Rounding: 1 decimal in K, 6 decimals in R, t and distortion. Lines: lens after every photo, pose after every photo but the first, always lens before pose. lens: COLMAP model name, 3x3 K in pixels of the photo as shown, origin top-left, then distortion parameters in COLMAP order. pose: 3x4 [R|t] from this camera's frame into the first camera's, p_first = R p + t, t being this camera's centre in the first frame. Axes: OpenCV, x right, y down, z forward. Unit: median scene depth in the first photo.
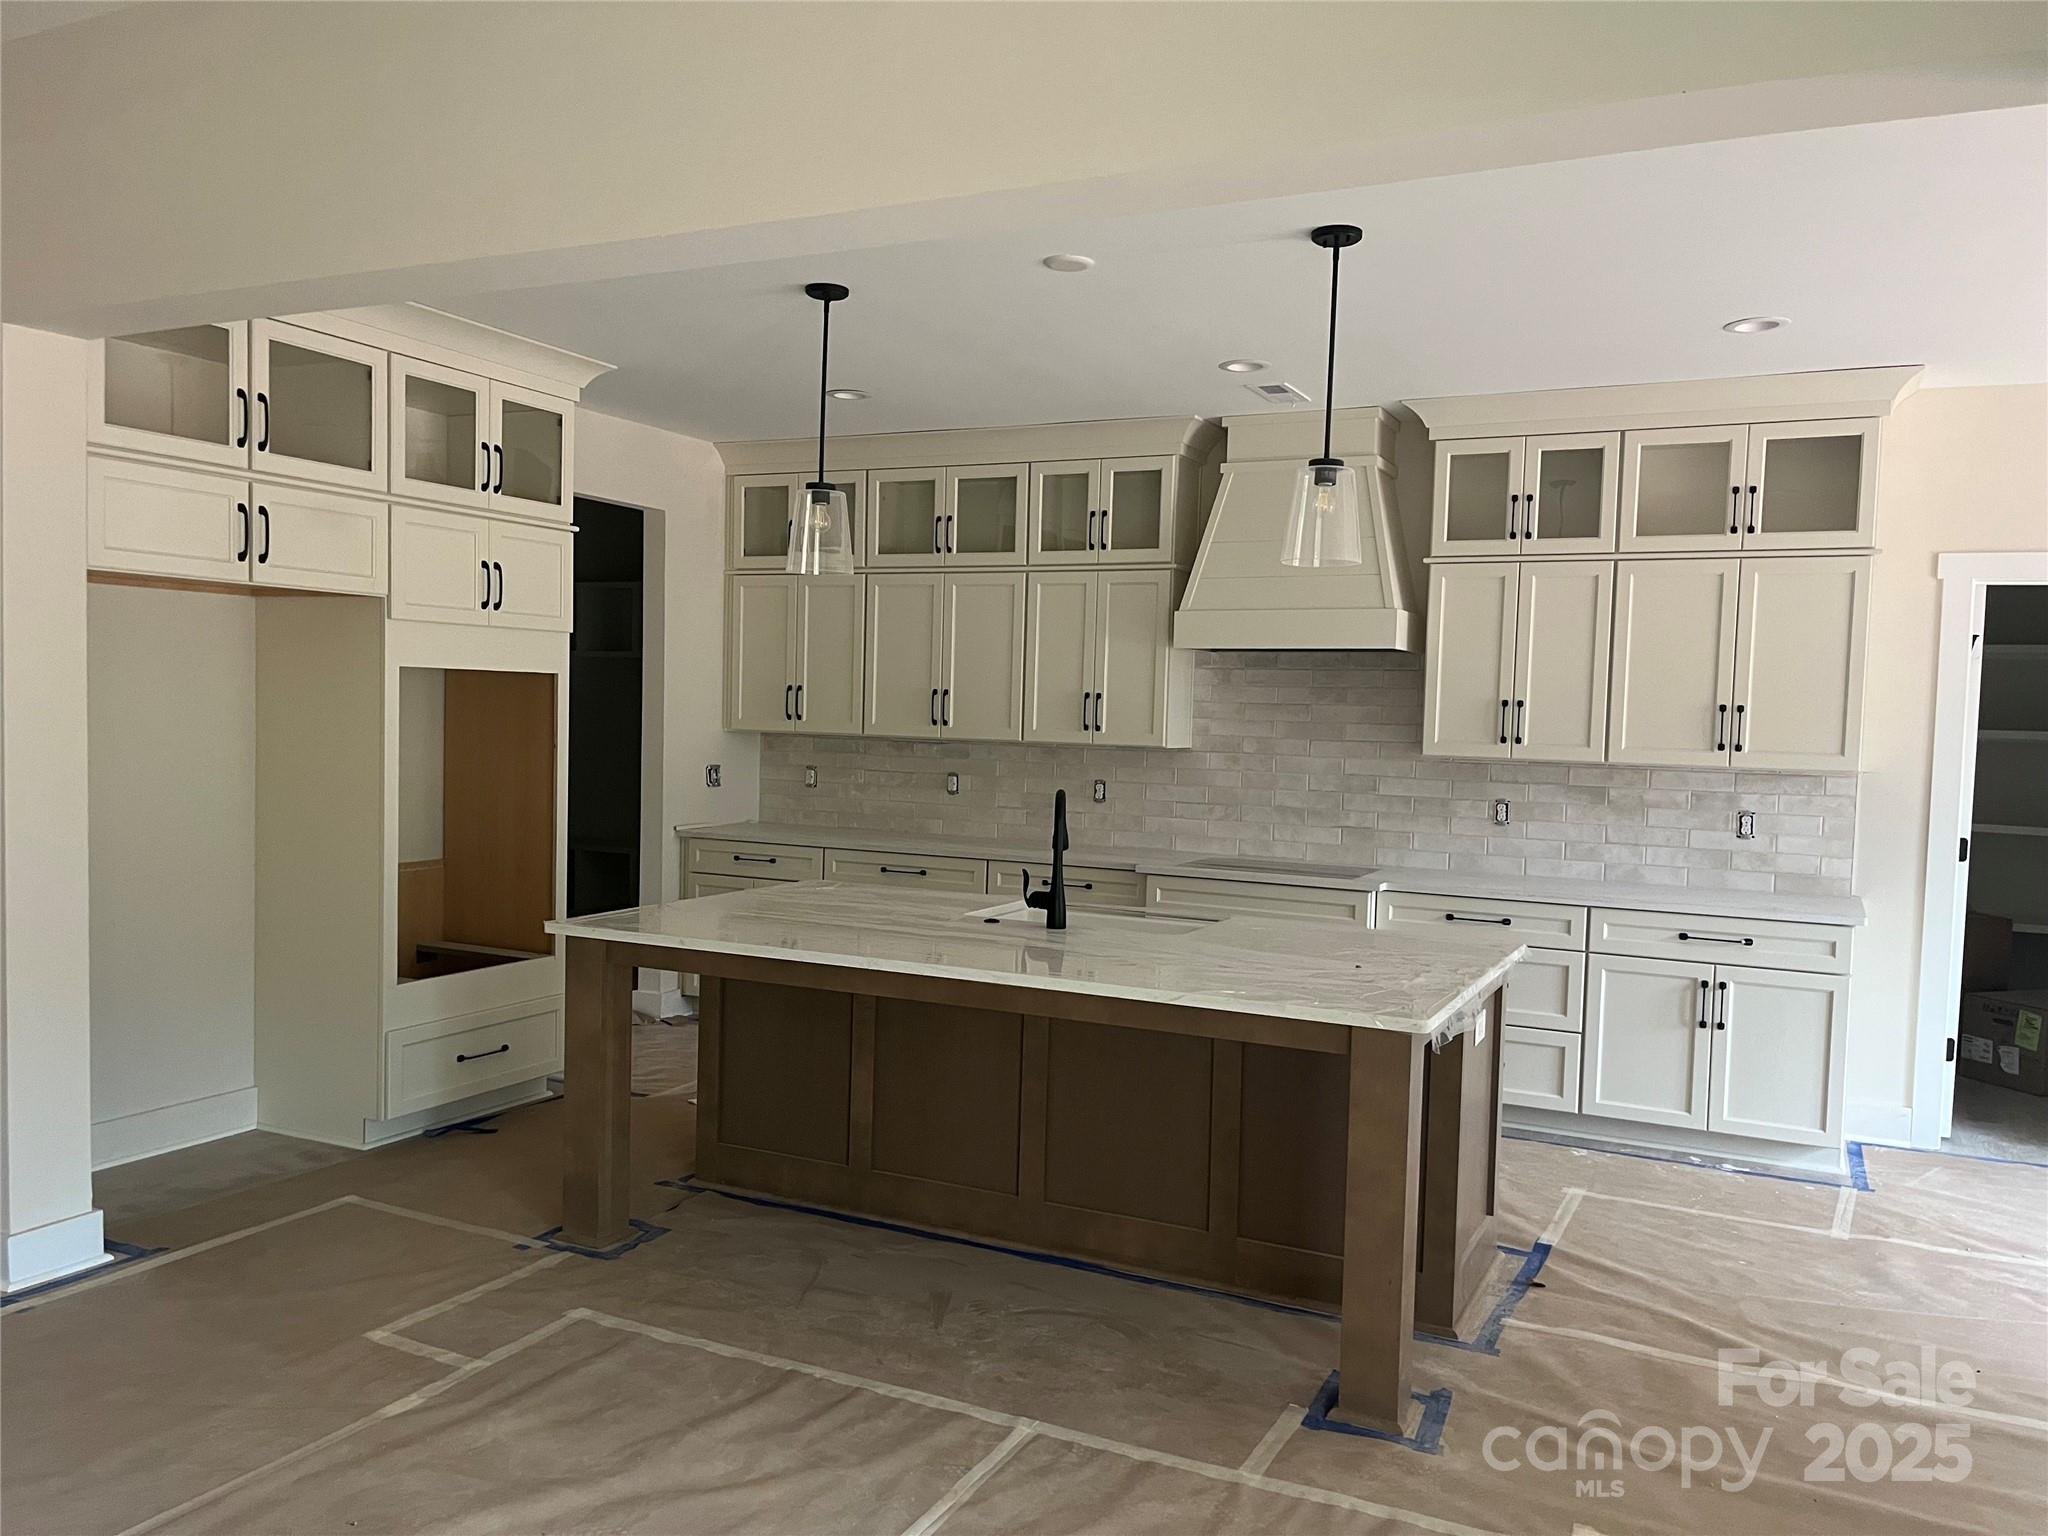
lens RADIAL K [[1560.3, 0, 1028.7], [0, 1560.3, 776.6], [0, 0, 1]] dist [0.041895, -0.001114]
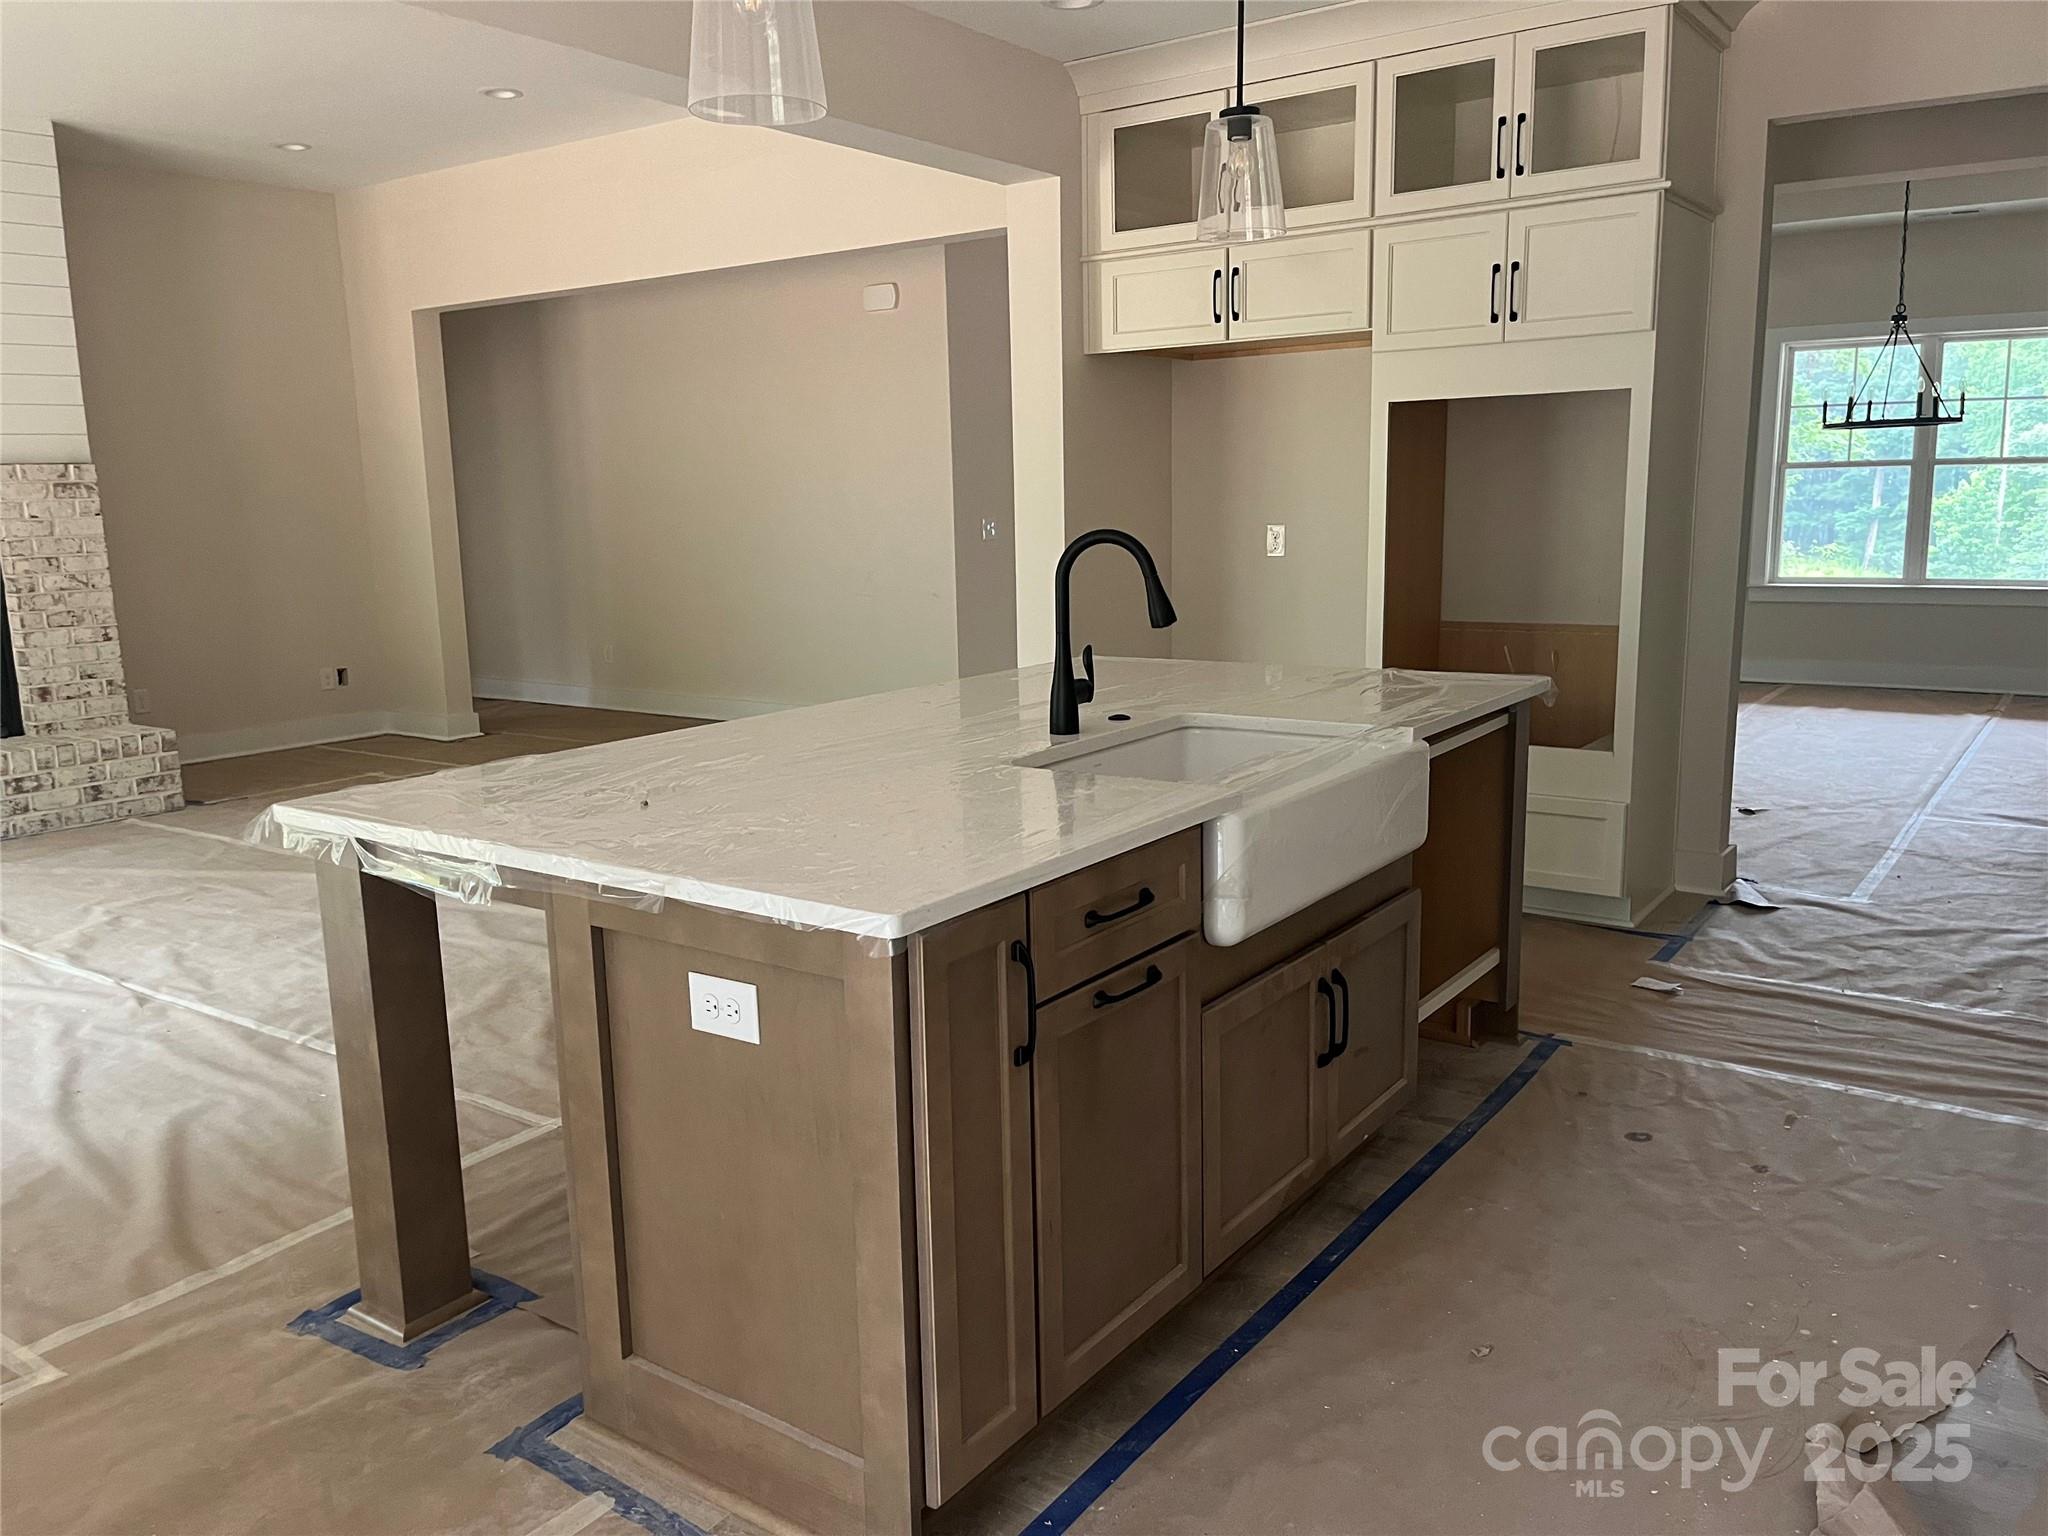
lens RADIAL K [[1560.3, 0, 1022.3], [0, 1560.3, 770.9], [0, 0, 1]] dist [0.041895, -0.001114]
pose [[-0.152395, 0.151758, -0.976599, 0.797763], [-0.025520, 0.987207, 0.157389, 0.008256], [0.987990, 0.048908, -0.146572, 1.248488]]
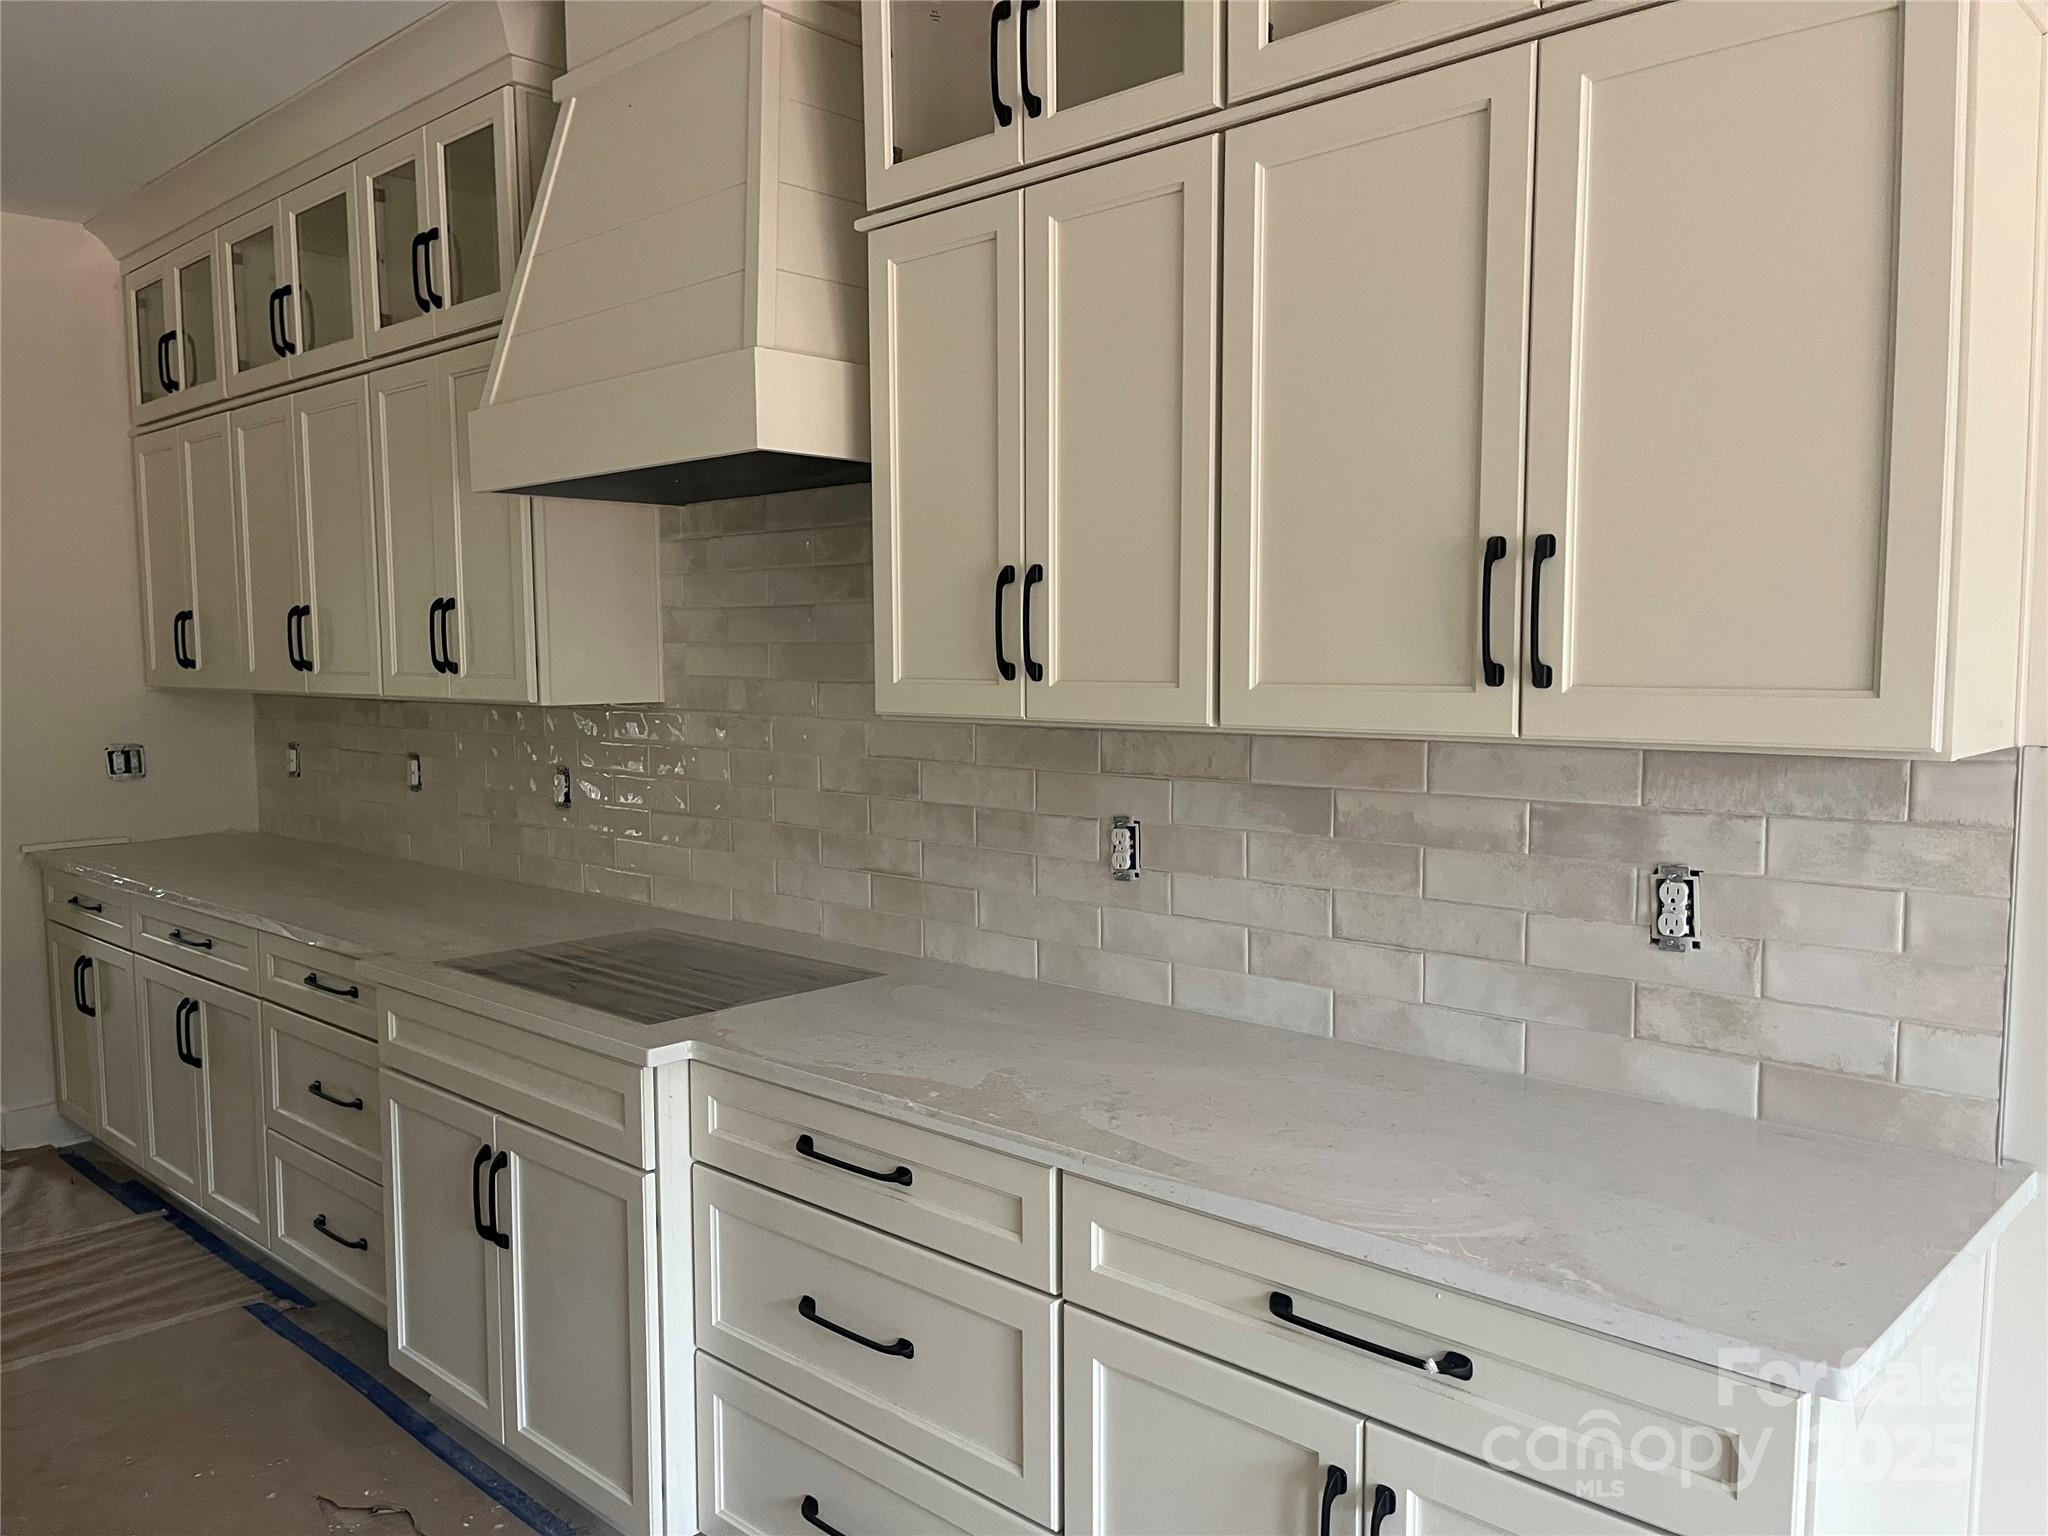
lens RADIAL K [[1560.3, 0, 1017.4], [0, 1560.3, 773.4], [0, 0, 1]] dist [0.041895, -0.001114]
pose [[0.954461, -0.007173, -0.298249, 0.408160], [0.015127, 0.999589, 0.024368, -0.007254], [0.297951, -0.027770, 0.954177, 0.622972]]
